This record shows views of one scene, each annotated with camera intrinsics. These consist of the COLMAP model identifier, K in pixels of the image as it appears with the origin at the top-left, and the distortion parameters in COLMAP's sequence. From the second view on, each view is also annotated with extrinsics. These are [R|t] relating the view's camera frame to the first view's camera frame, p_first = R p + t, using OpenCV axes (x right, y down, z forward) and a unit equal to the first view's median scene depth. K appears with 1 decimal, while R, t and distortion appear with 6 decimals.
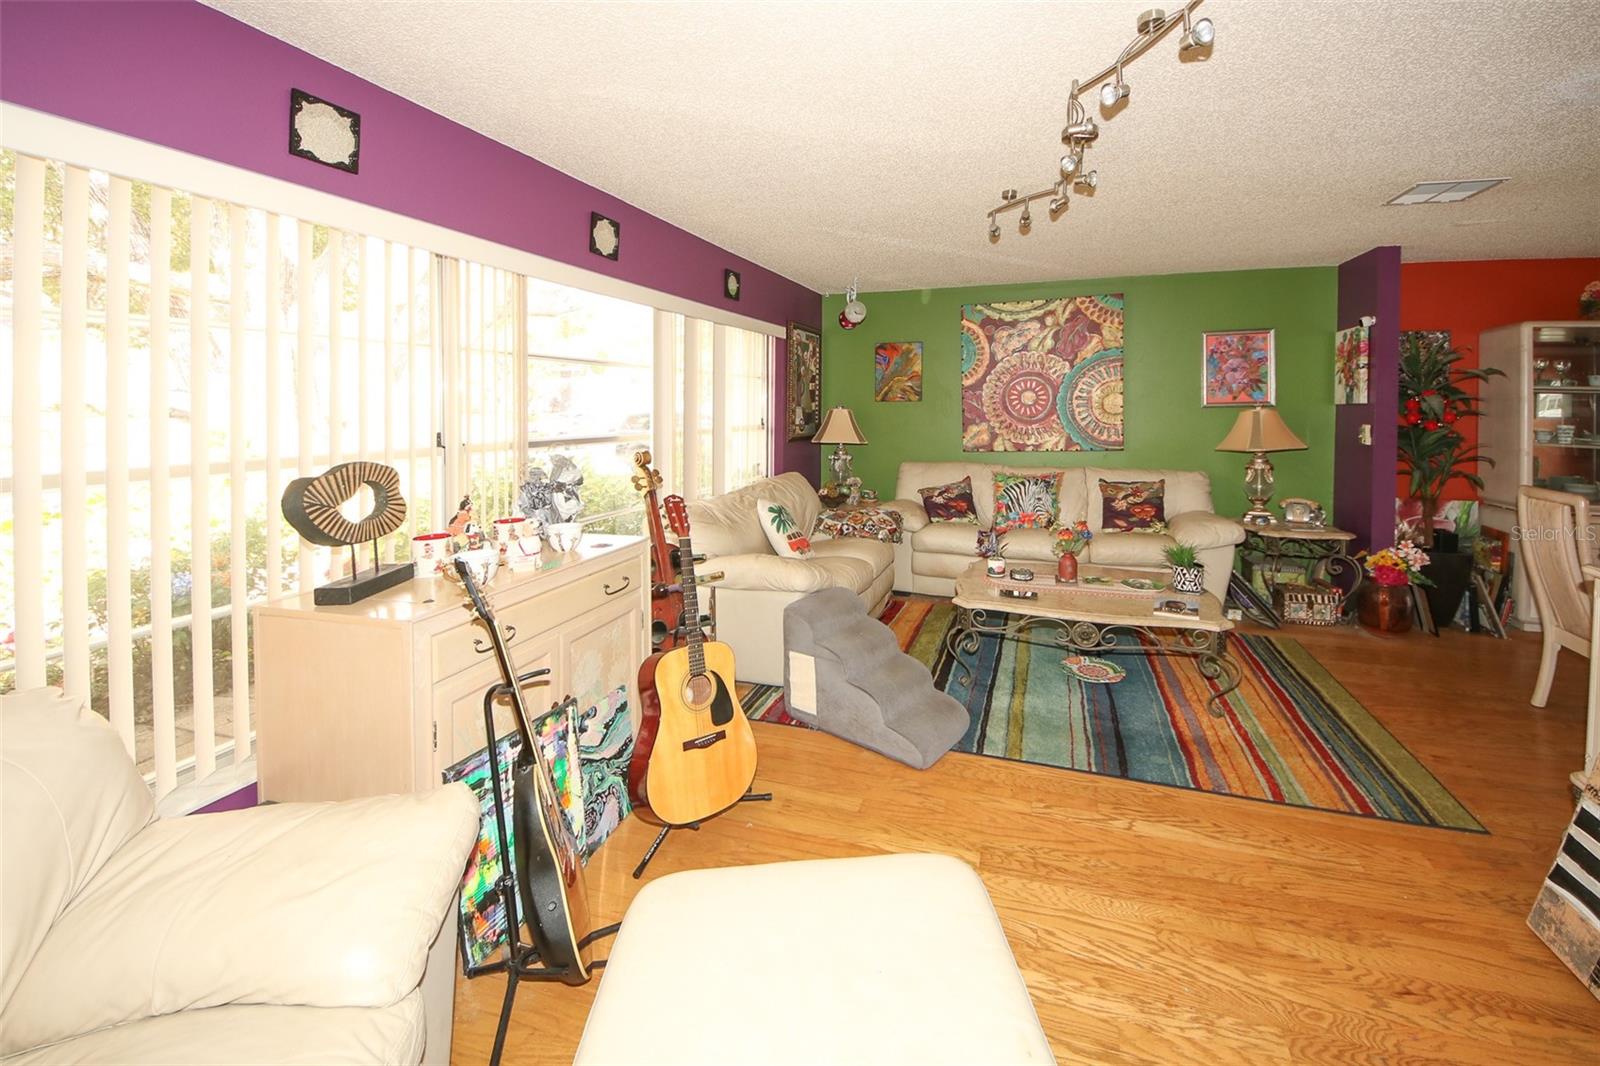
lens RADIAL K [[681.4, 0, 755.6], [0, 681.4, 420.6], [0, 0, 1]] dist [0.002700, -0.011202]
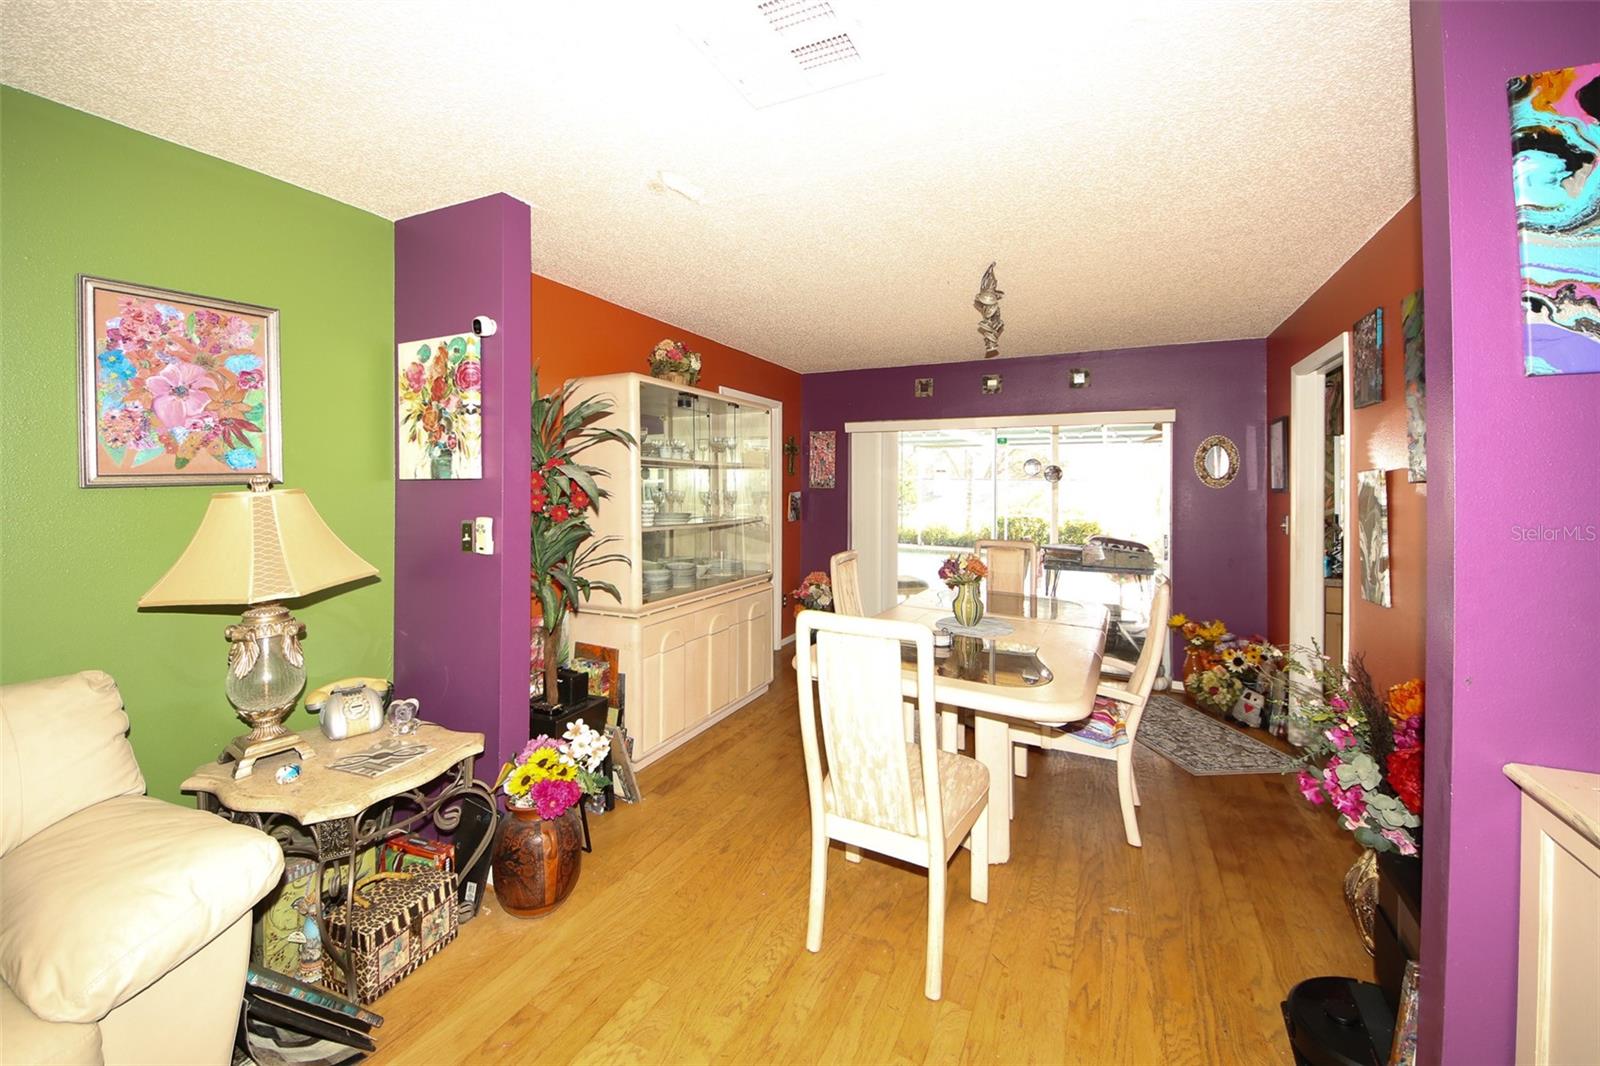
lens RADIAL K [[635.2, 0, 797.7], [0, 635.2, 478.7], [0, 0, 1]] dist [0.001898, -0.000007]
pose [[0.060728, 0.007413, 0.998127, 0.830777], [0.015922, 0.999838, -0.008394, -0.033809], [-0.998027, 0.016401, 0.060601, 1.454082]]
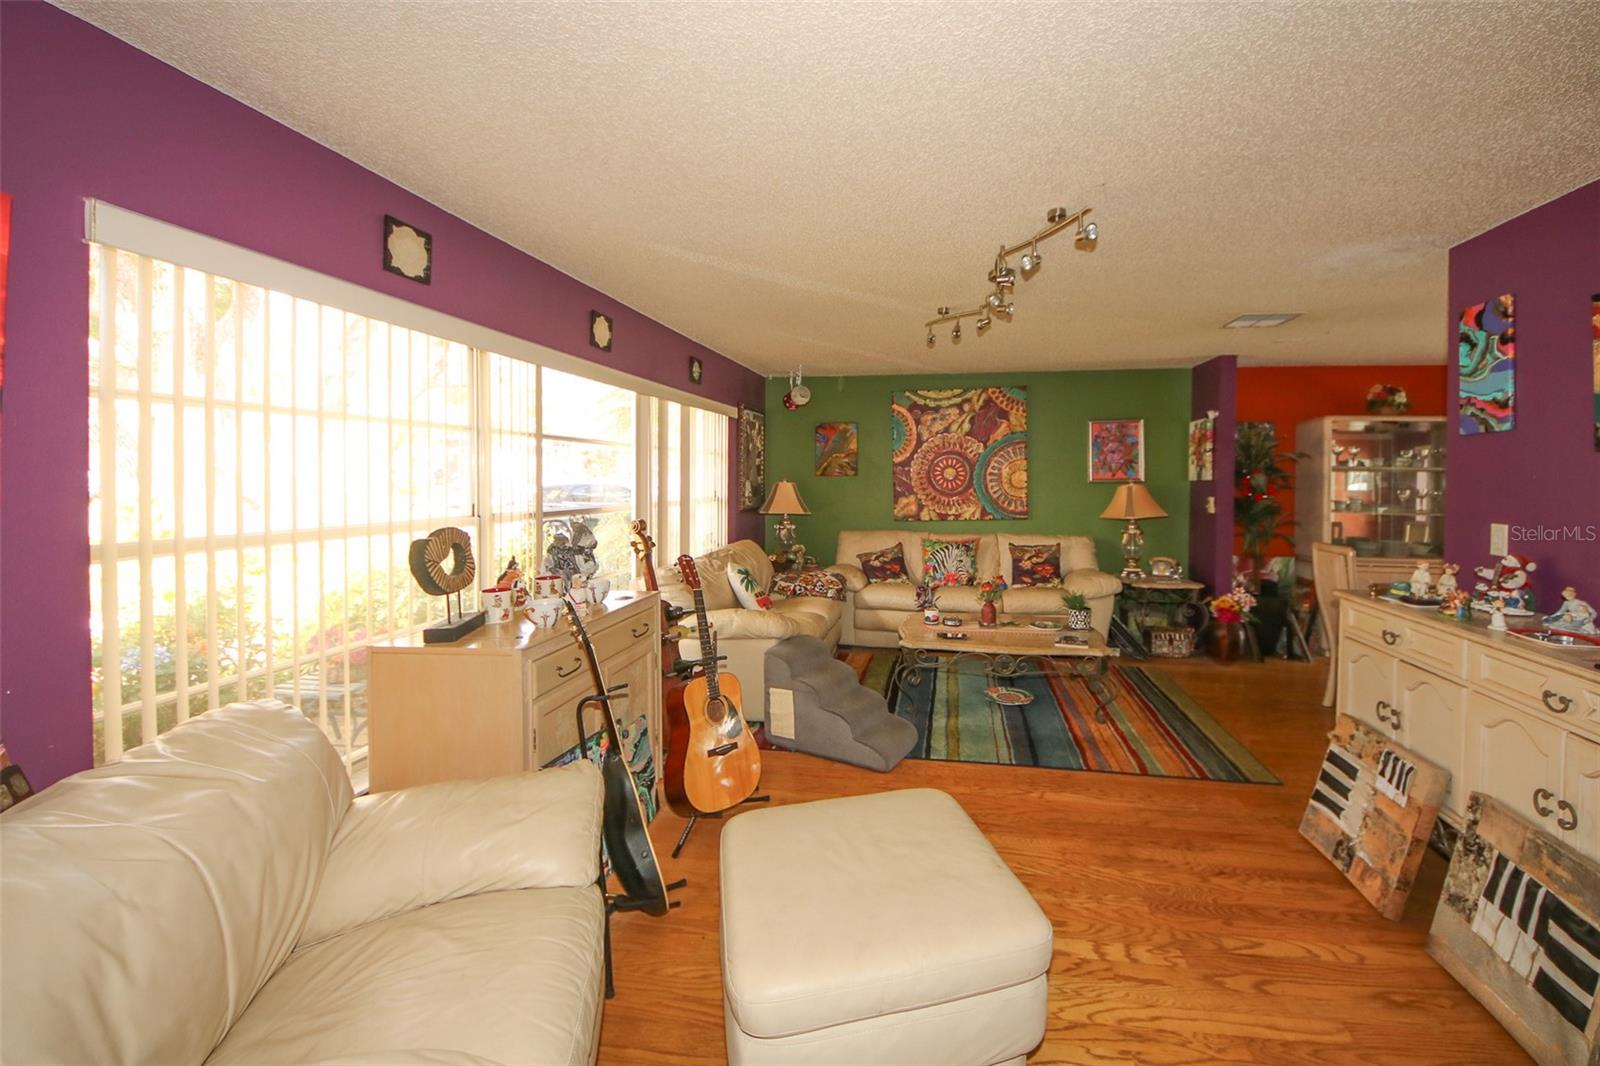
lens RADIAL K [[635.2, 0, 797.7], [0, 635.2, 478.7], [0, 0, 1]] dist [0.001898, -0.000007]
pose [[0.988736, 0.004530, 0.149601, -0.052734], [-0.001080, 0.999732, -0.023135, 0.000056], [-0.149666, 0.022713, 0.988476, -0.083235]]
